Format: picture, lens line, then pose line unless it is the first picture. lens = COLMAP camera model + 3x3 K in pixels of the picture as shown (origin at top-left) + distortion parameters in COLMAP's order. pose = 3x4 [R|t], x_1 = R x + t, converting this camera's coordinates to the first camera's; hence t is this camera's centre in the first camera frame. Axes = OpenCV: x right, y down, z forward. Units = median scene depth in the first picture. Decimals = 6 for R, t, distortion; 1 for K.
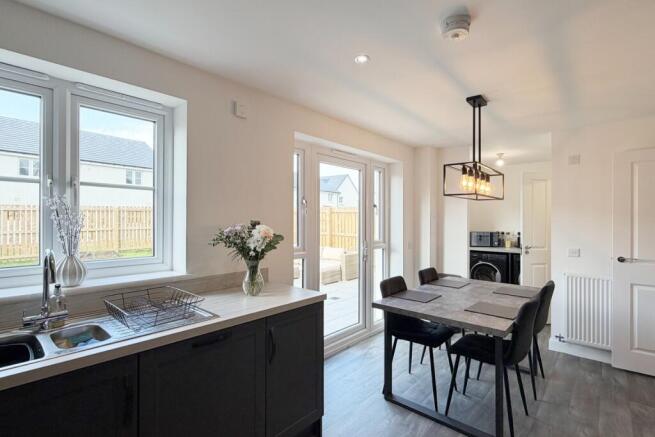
lens RADIAL K [[319.5, 0, 324.7], [0, 319.5, 216.3], [0, 0, 1]] dist [0.000443, 0.000873]
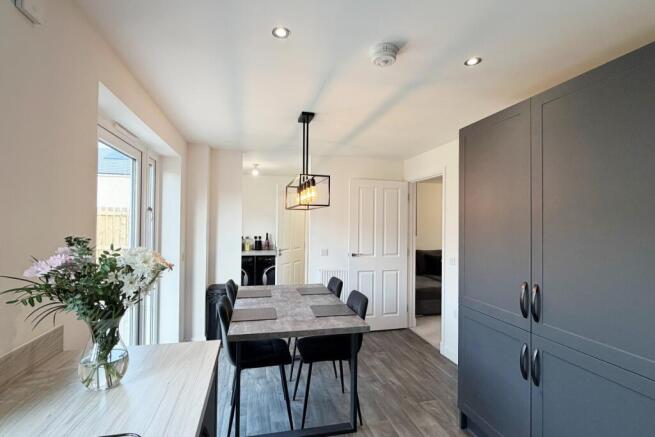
lens RADIAL K [[319.5, 0, 328.4], [0, 319.5, 217.4], [0, 0, 1]] dist [0.000443, 0.000873]
pose [[0.570218, 0.018028, 0.821295, -0.309533], [-0.015852, 0.999814, -0.010941, -0.014299], [-0.821340, -0.006781, 0.570398, 0.294573]]
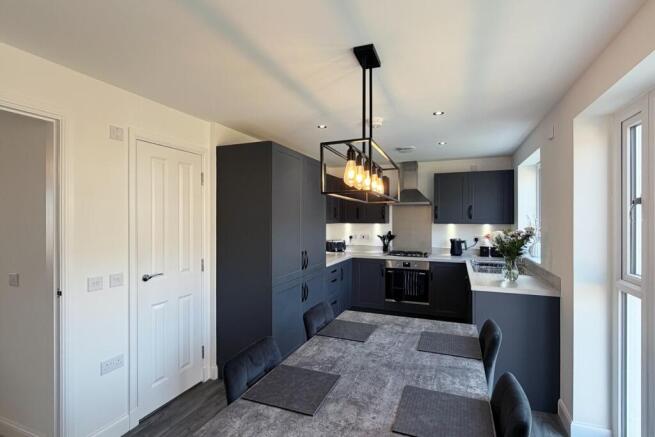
lens RADIAL K [[319.5, 0, 324.9], [0, 319.5, 219.4], [0, 0, 1]] dist [0.000443, 0.000873]
pose [[-0.942062, -0.003410, -0.335420, 0.698710], [0.000121, 0.999945, -0.010504, -0.006750], [0.335438, -0.009936, -0.942010, 1.425216]]
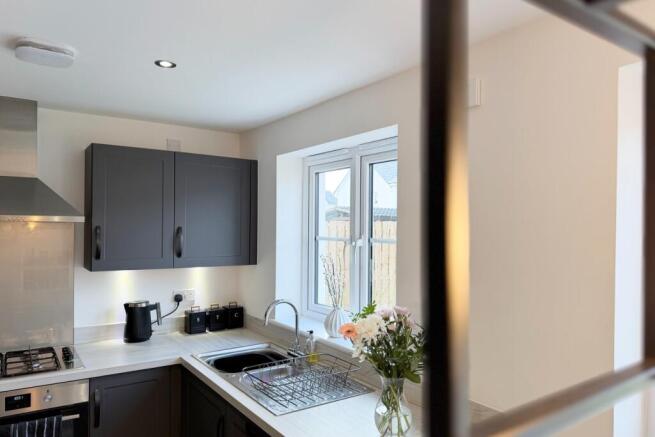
lens RADIAL K [[464.8, 0, 335.1], [0, 464.8, 230.9], [0, 0, 1]] dist [0.002681, -0.000187]
pose [[-0.213066, 0.001765, -0.977036, 0.557009], [-0.001505, 0.999997, 0.002135, -0.048146], [0.977037, 0.001926, -0.213062, 1.069168]]
